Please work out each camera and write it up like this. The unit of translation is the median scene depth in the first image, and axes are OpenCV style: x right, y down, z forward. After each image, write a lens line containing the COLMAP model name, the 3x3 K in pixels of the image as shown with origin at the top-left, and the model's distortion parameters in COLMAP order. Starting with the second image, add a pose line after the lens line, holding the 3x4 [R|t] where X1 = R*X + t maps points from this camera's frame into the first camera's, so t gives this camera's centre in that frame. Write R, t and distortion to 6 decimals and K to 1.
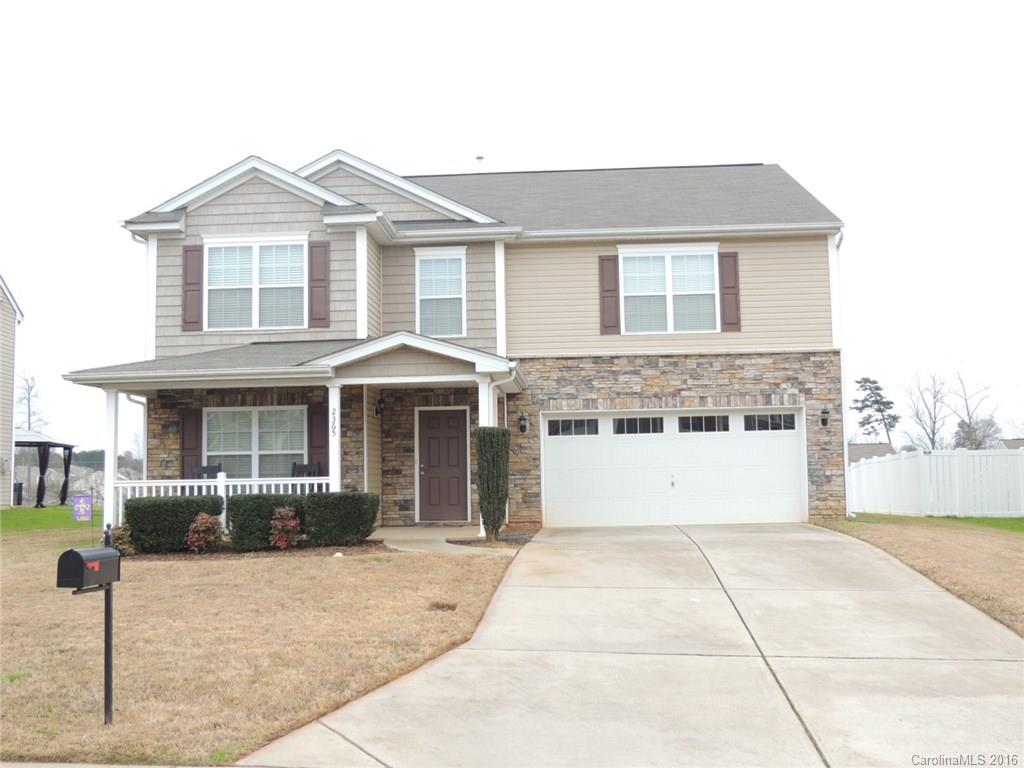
lens RADIAL K [[1076.2, 0, 512.0], [0, 1076.2, 384.0], [0, 0, 1]] dist [-0.019189, -0.019172]
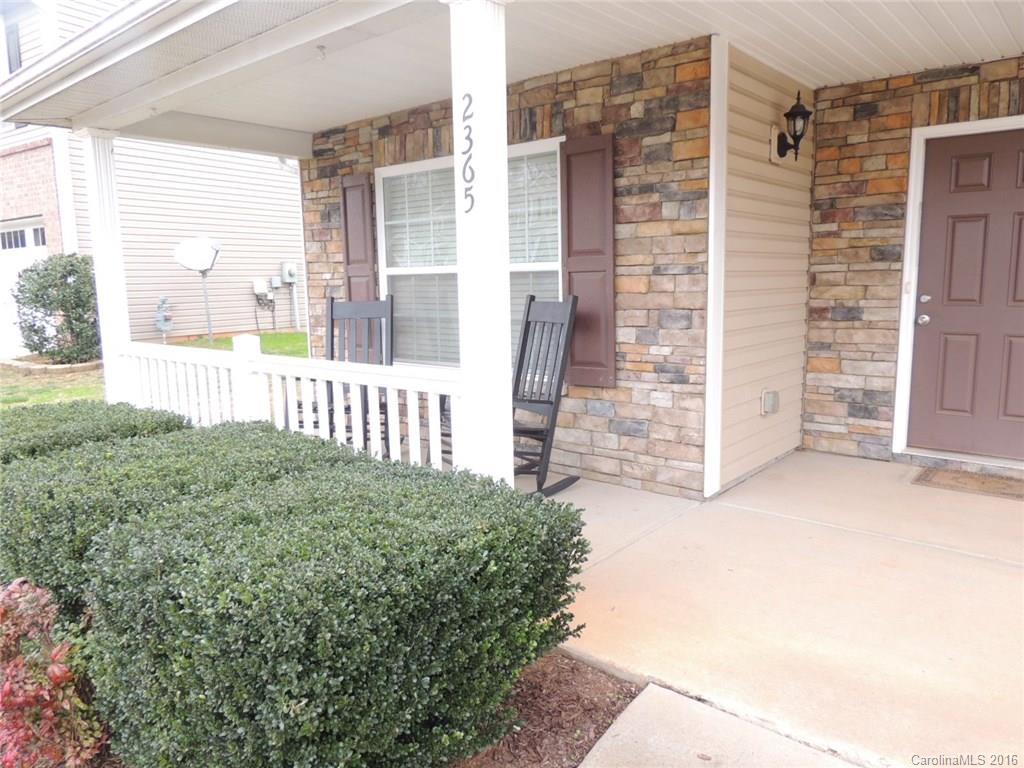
lens RADIAL K [[734.7, 0, 512.0], [0, 734.7, 384.0], [0, 0, 1]] dist [-0.007006, -0.003978]
pose [[0.800895, 0.088807, -0.592183, -0.047015], [0.057268, 0.973049, 0.223375, 0.041480], [0.596060, -0.212813, 0.774224, 0.724792]]
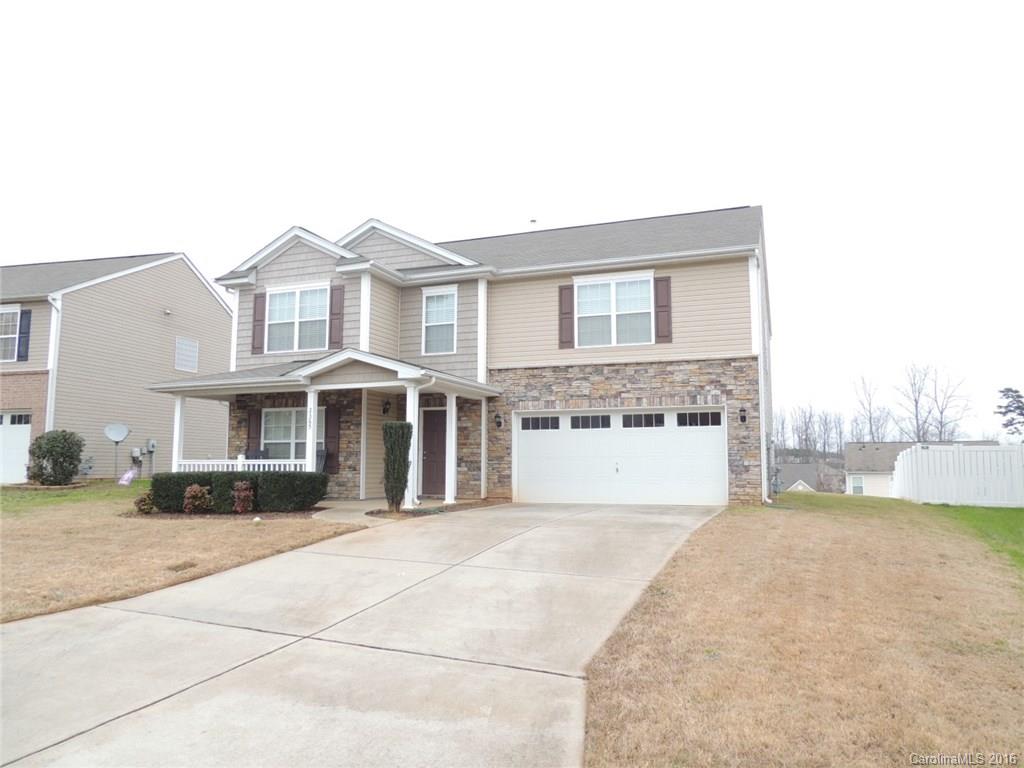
lens RADIAL K [[734.7, 0, 512.0], [0, 734.7, 384.0], [0, 0, 1]] dist [-0.007006, -0.003978]
pose [[0.953423, -0.015078, -0.301259, 0.289621], [0.009308, 0.999745, -0.020576, 0.011920], [0.301493, 0.016814, 0.953320, 0.175240]]
